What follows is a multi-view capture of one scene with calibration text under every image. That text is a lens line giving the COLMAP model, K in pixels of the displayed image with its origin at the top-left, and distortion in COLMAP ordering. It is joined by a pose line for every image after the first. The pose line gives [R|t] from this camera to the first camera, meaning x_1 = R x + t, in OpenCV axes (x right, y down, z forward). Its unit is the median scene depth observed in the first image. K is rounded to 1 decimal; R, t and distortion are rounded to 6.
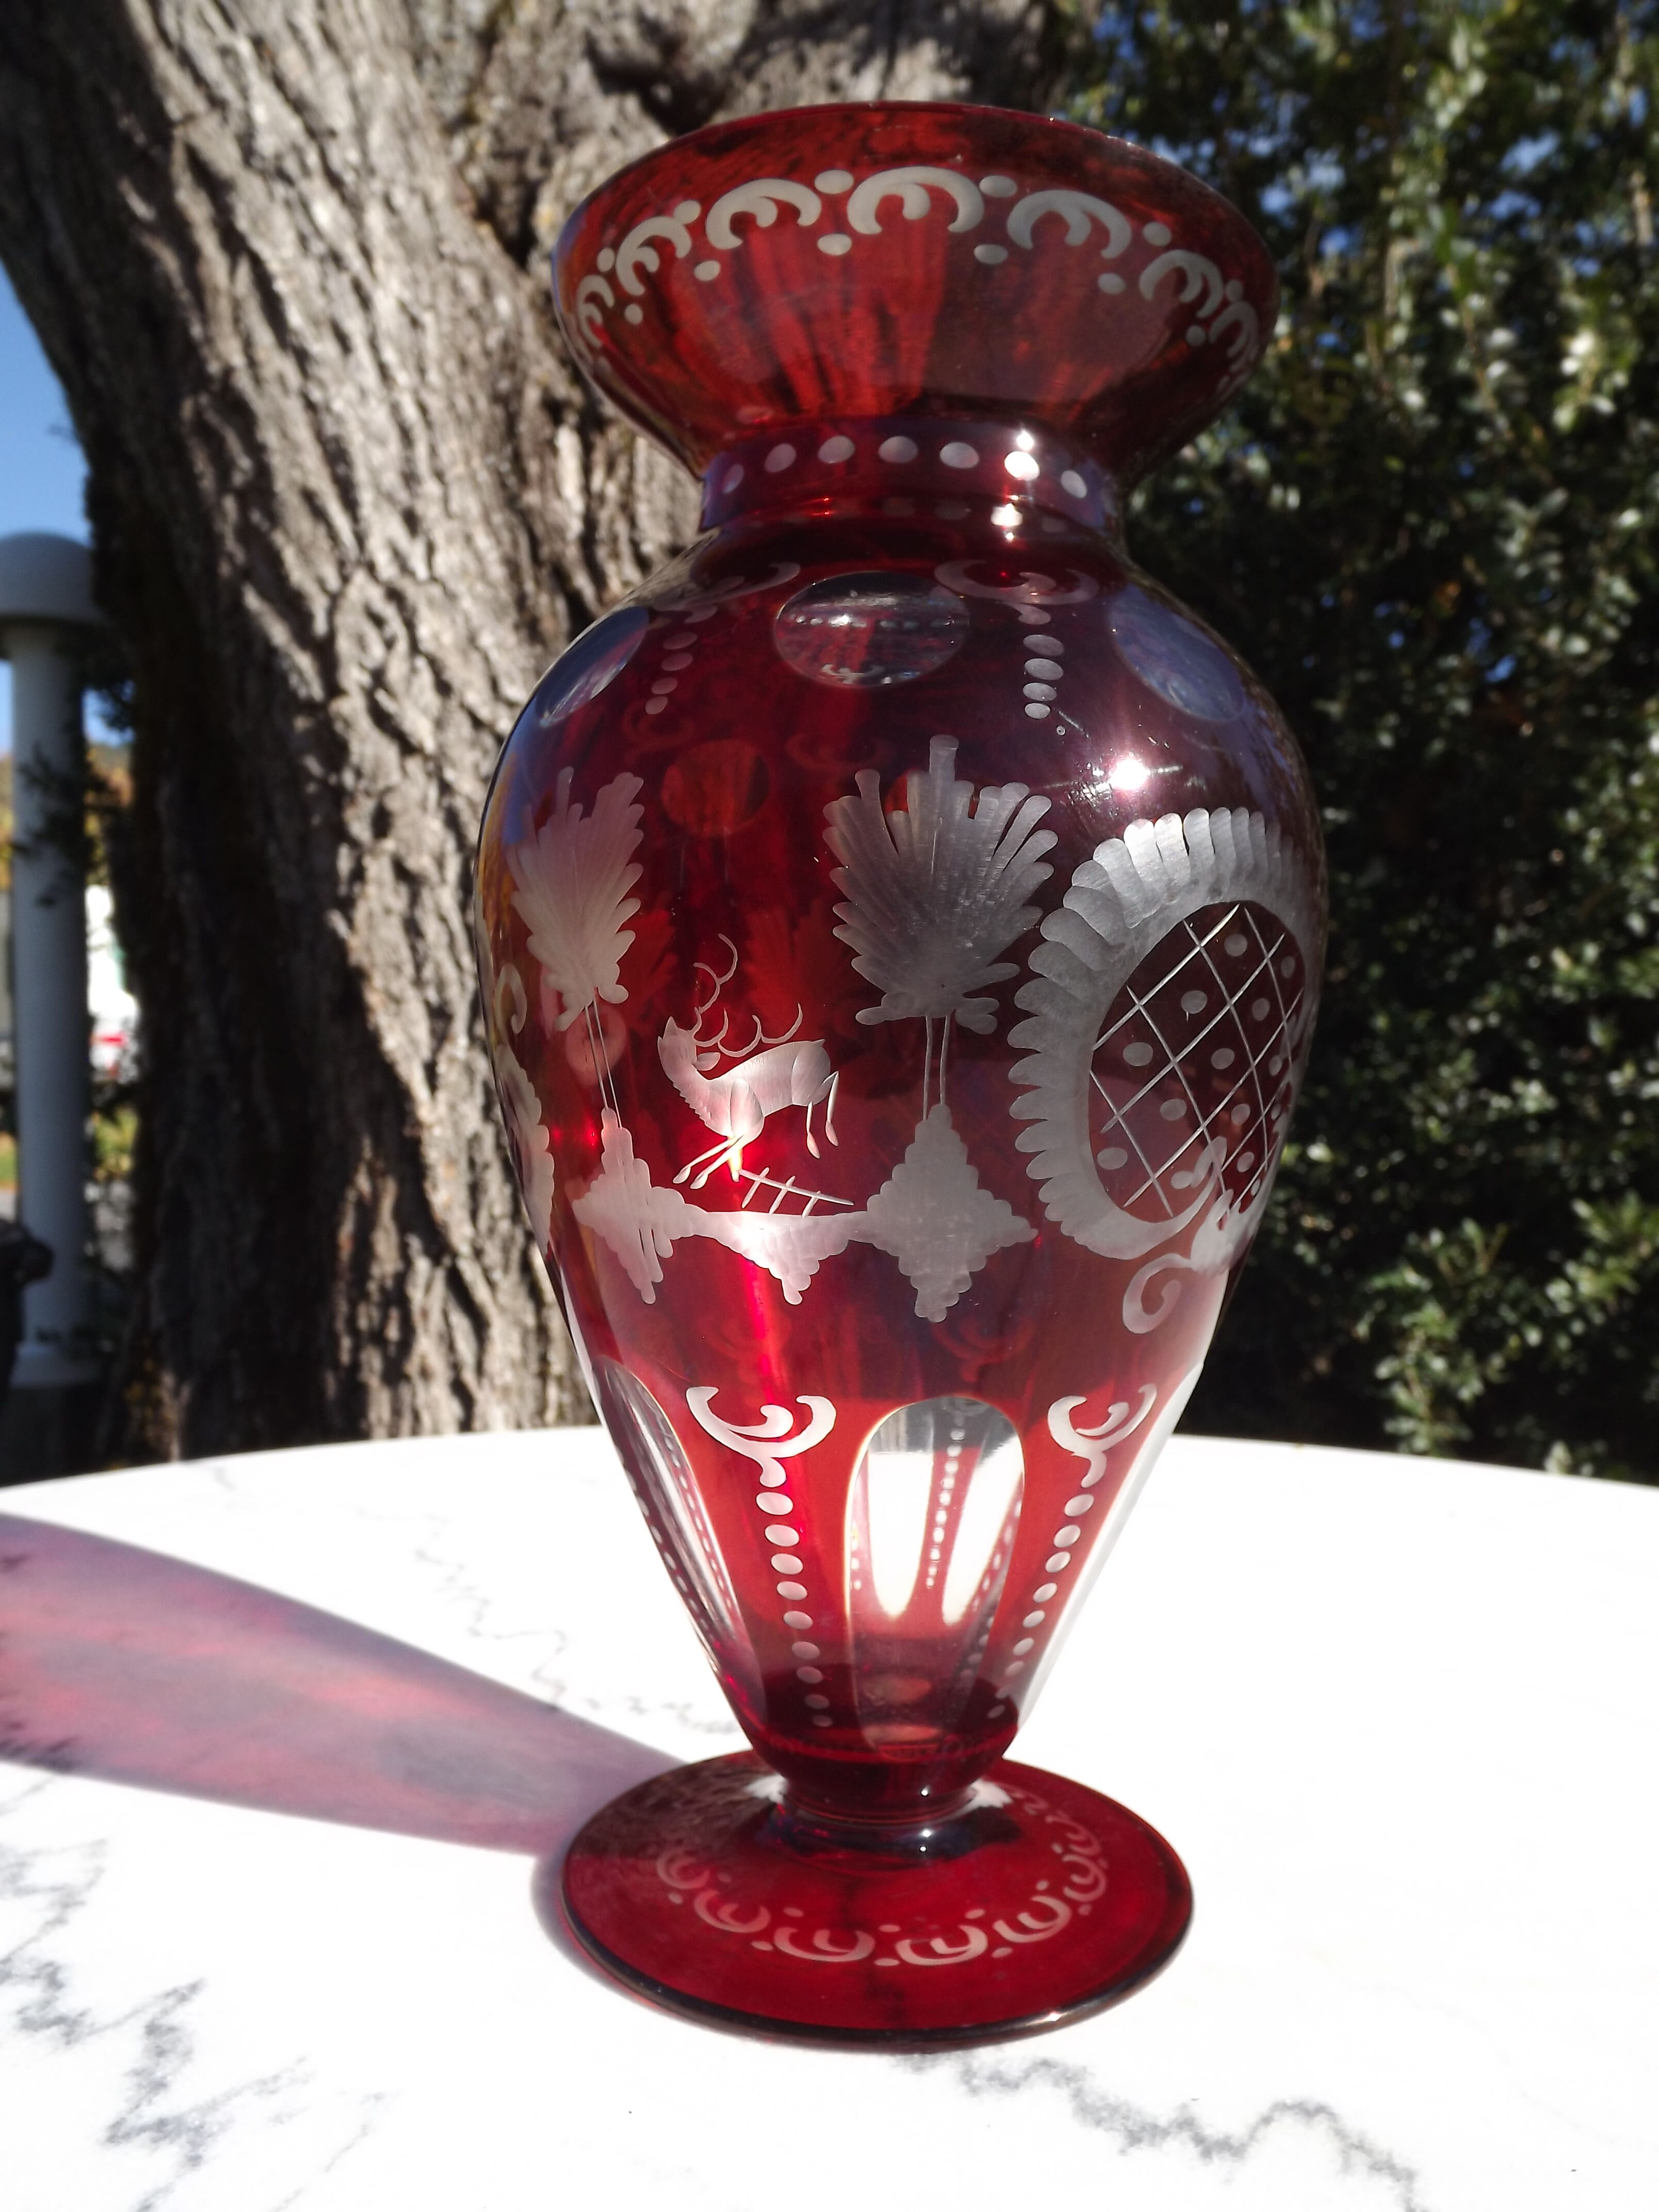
lens RADIAL K [[1610.5, 0, 874.3], [0, 1610.5, 1134.8], [0, 0, 1]] dist [-0.058693, 0.017479]
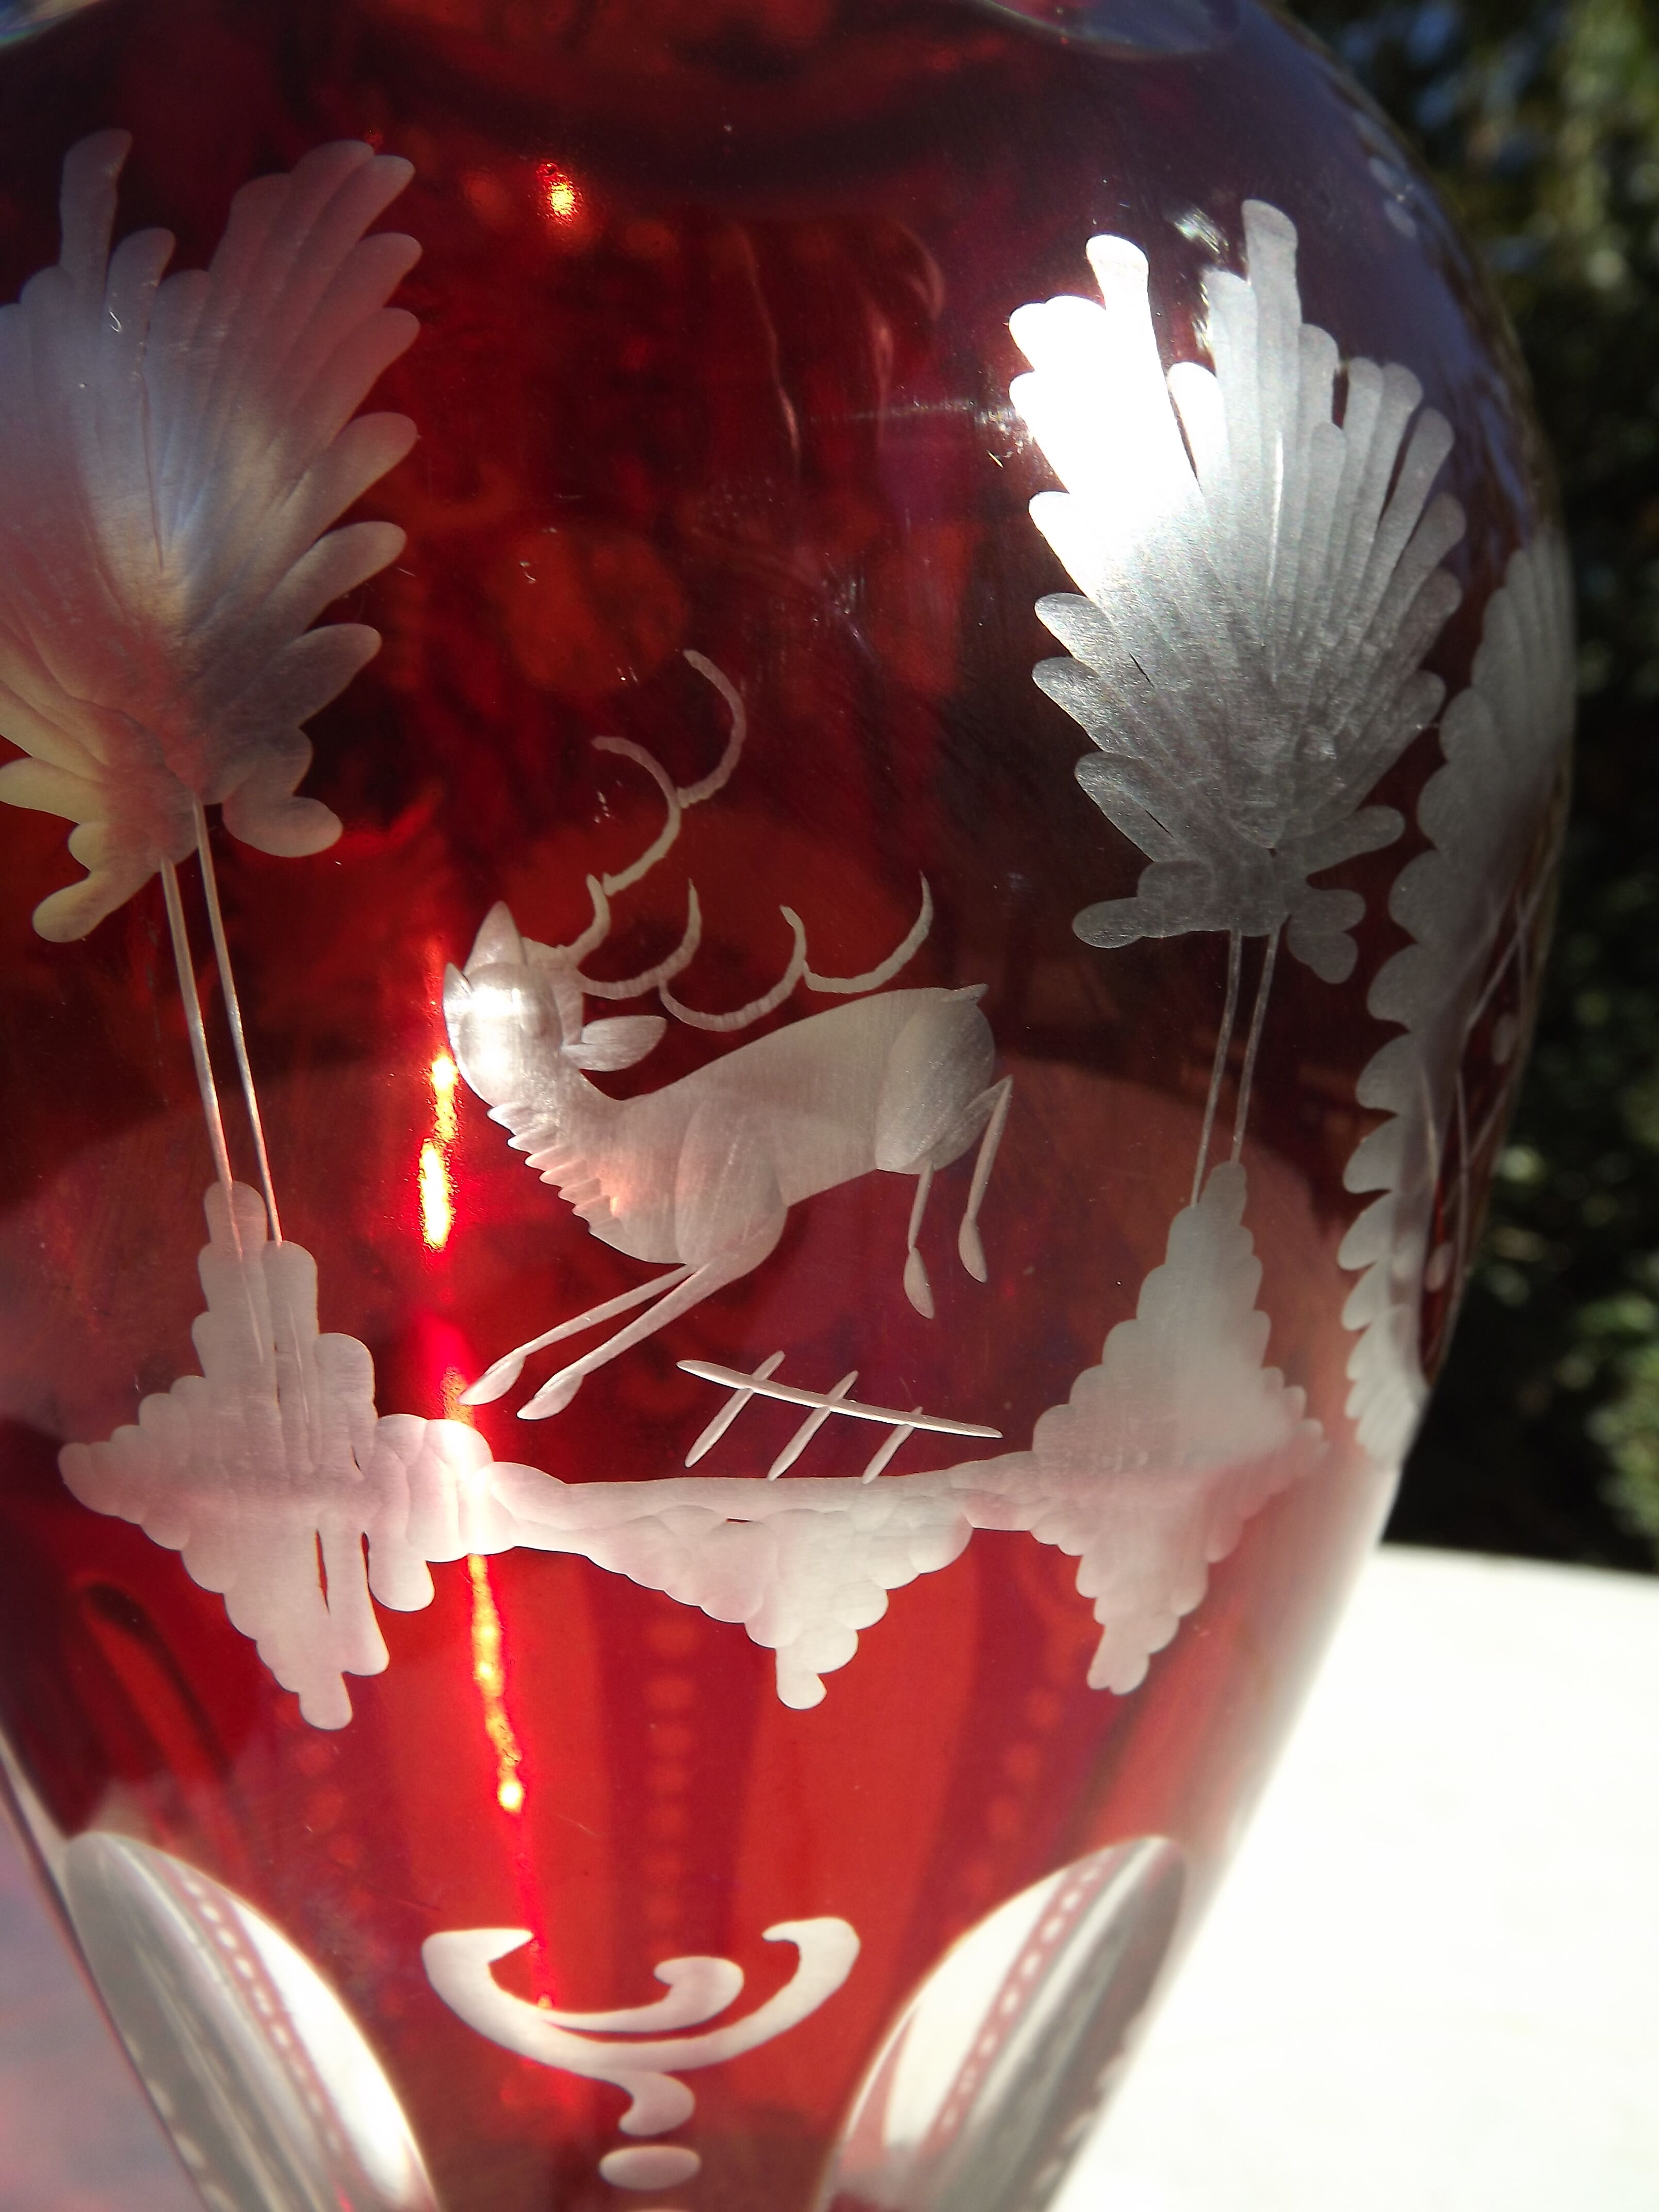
lens RADIAL K [[1610.5, 0, 838.8], [0, 1610.5, 1099.2], [0, 0, 1]] dist [-0.058693, 0.017479]
pose [[0.893238, -0.003153, 0.449572, -0.212952], [0.010537, 0.999848, -0.013924, -0.029426], [-0.449460, 0.017174, 0.893135, 0.693040]]
